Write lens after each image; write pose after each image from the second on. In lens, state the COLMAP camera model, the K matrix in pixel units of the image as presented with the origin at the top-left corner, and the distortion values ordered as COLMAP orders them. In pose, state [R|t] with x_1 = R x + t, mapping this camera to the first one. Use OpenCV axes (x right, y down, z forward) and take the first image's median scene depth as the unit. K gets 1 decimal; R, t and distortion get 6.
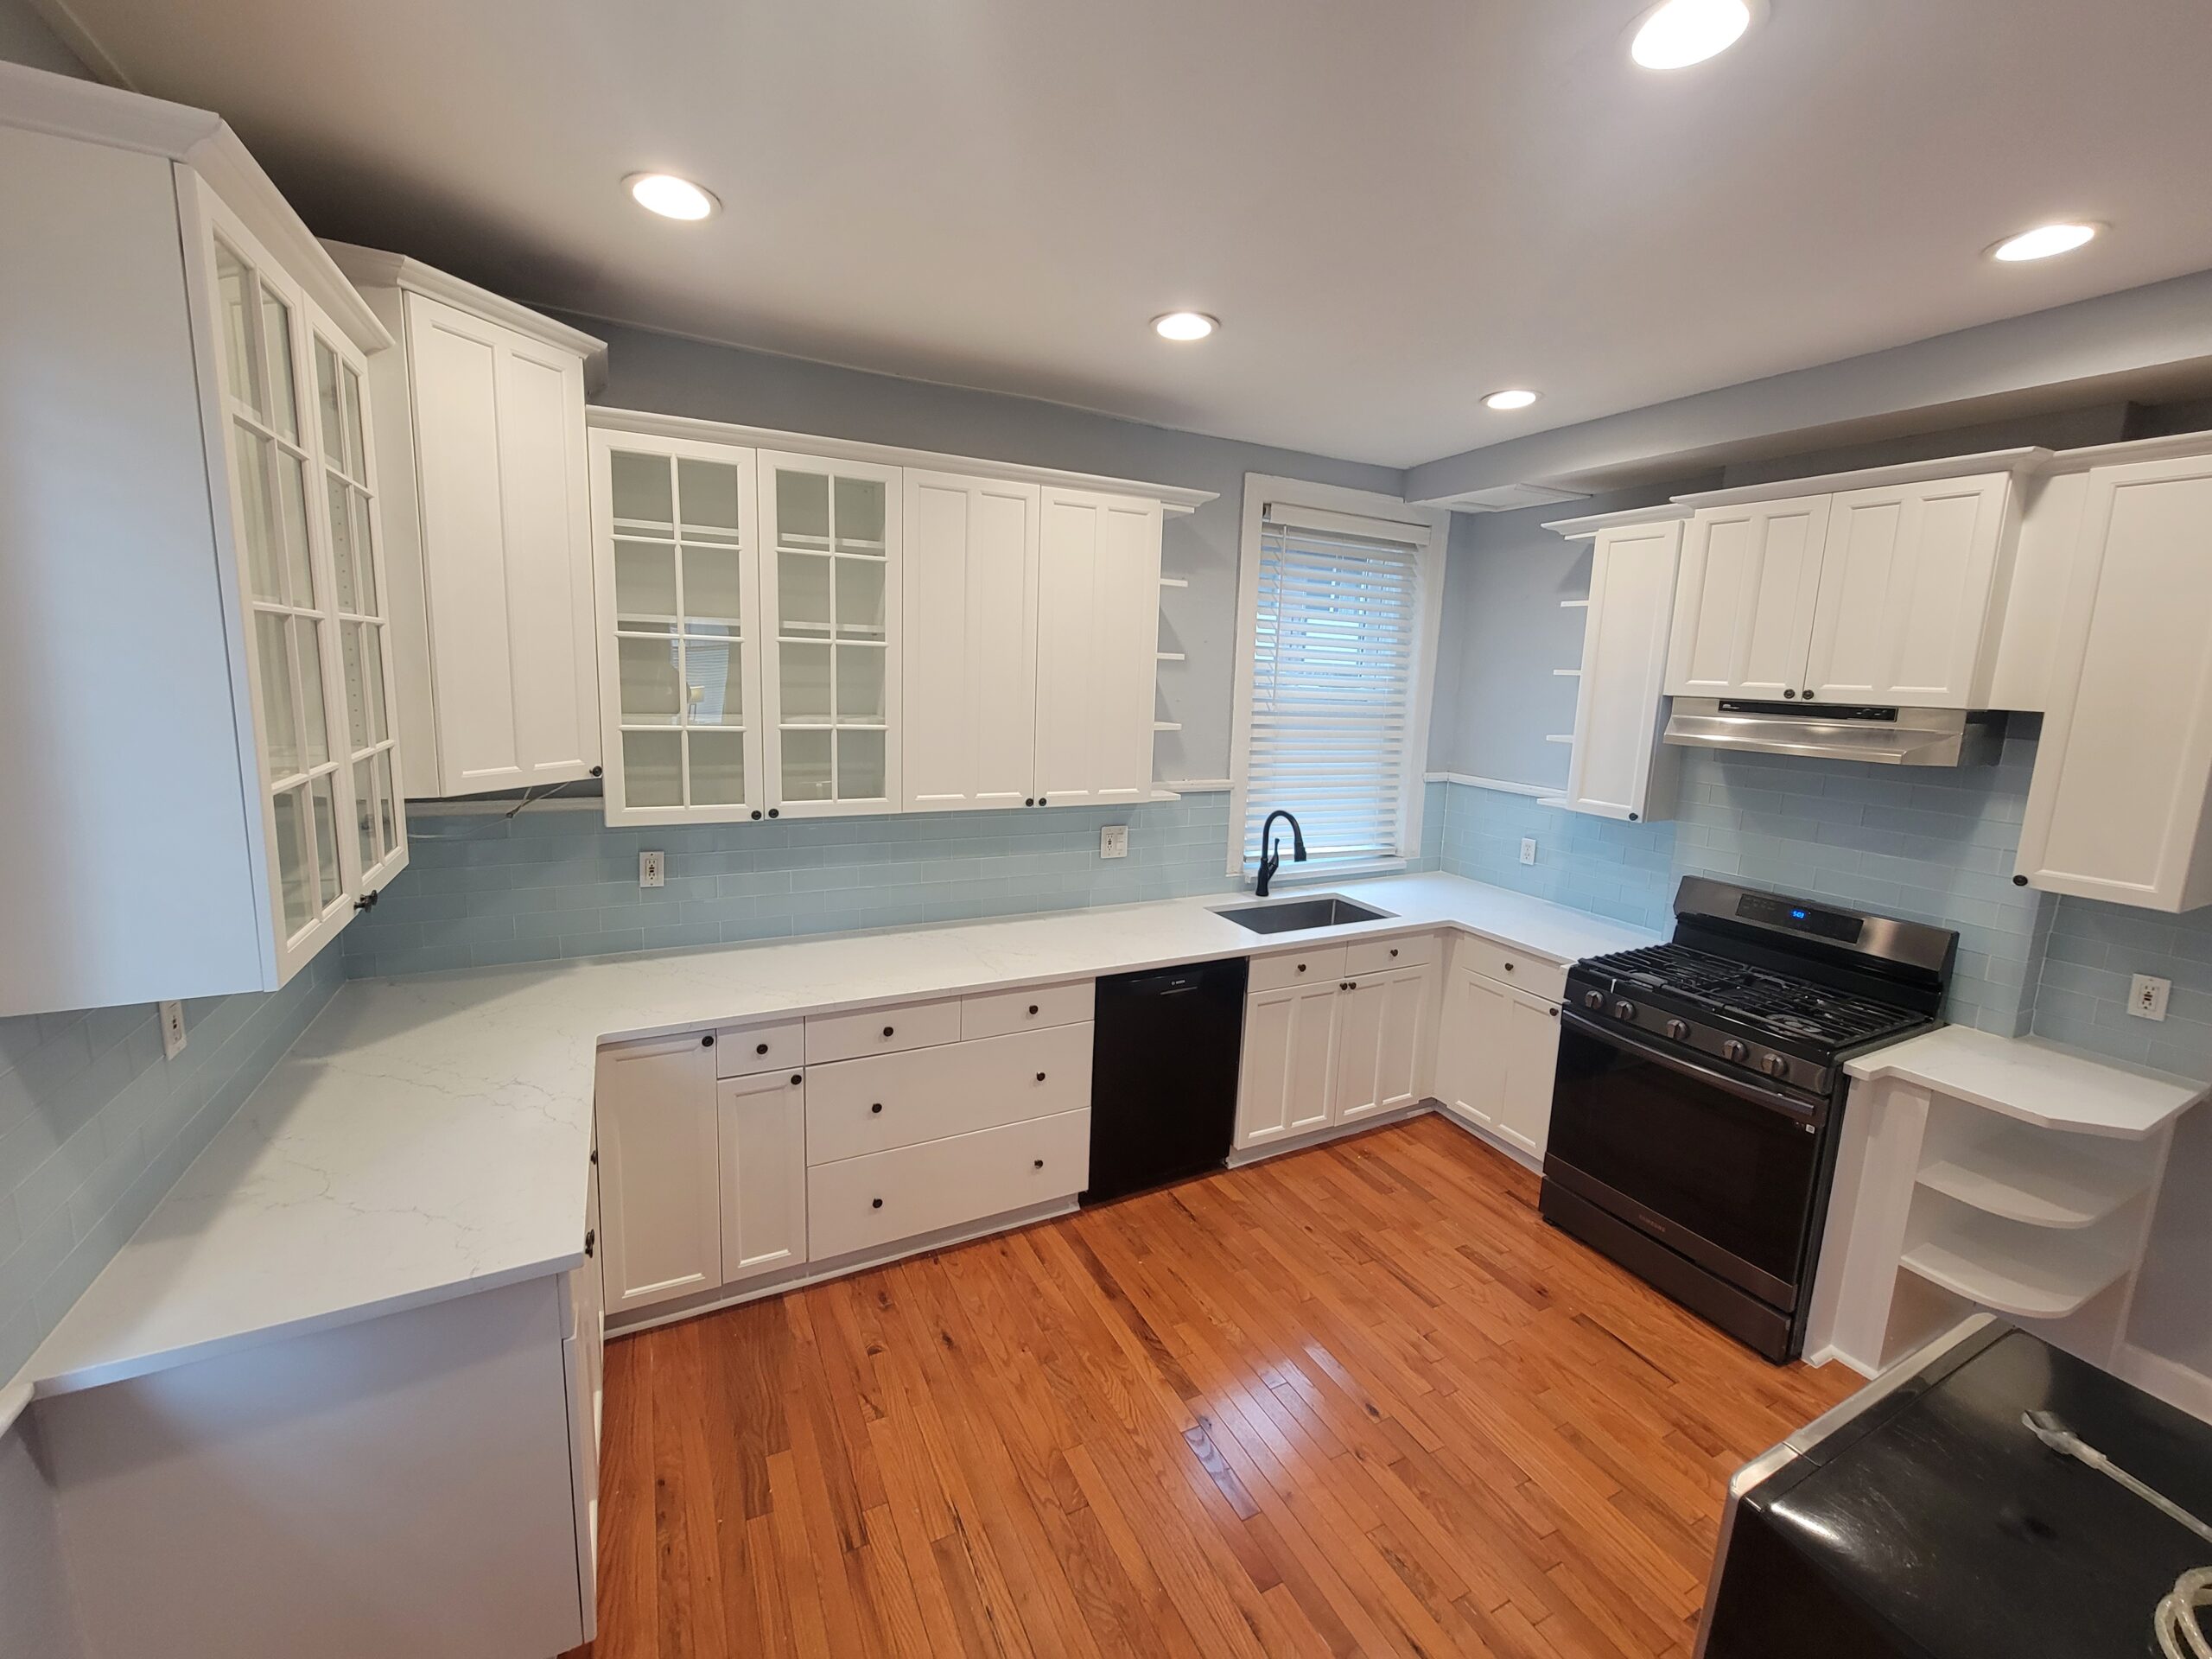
lens RADIAL K [[898.1, 0, 1106.0], [0, 898.1, 829.5], [0, 0, 1]] dist [-0.001841, 0.000079]
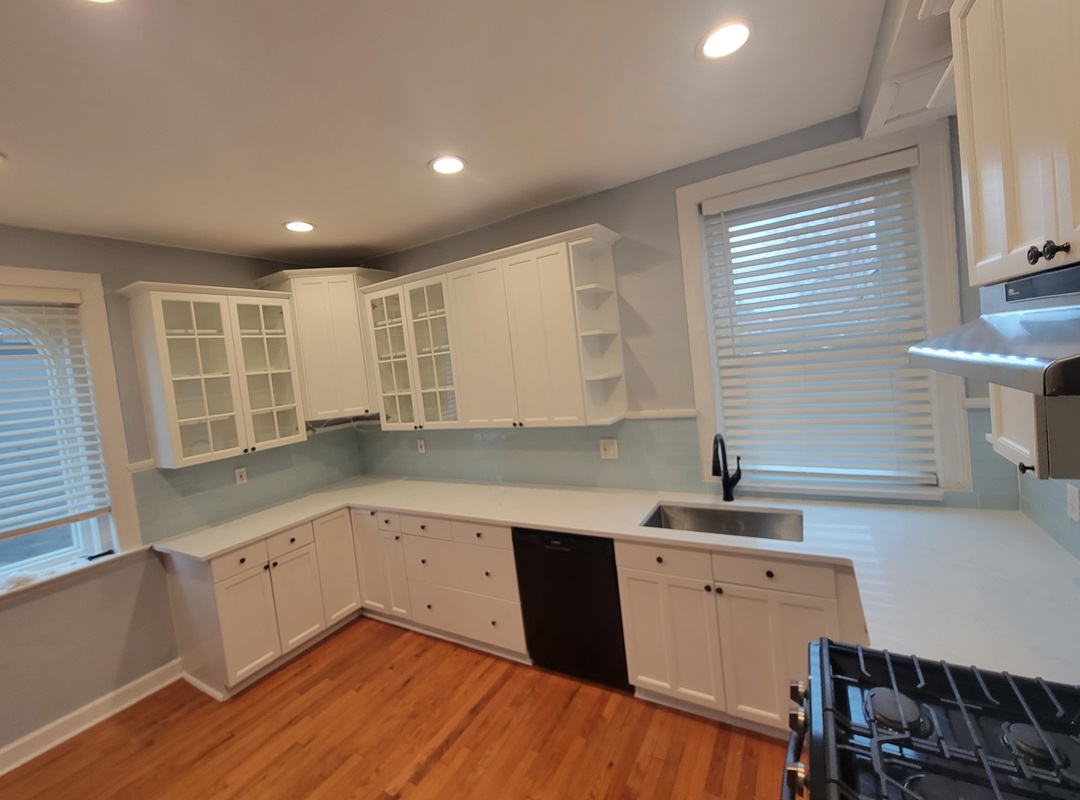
lens RADIAL K [[449.6, 0, 539.1], [0, 449.6, 391.1], [0, 0, 1]] dist [-0.000333, -0.000232]
pose [[0.519867, -0.036089, -0.853485, 0.807507], [-0.026141, 0.997967, -0.058122, -0.050448], [0.853847, 0.052526, 0.517867, 0.607674]]
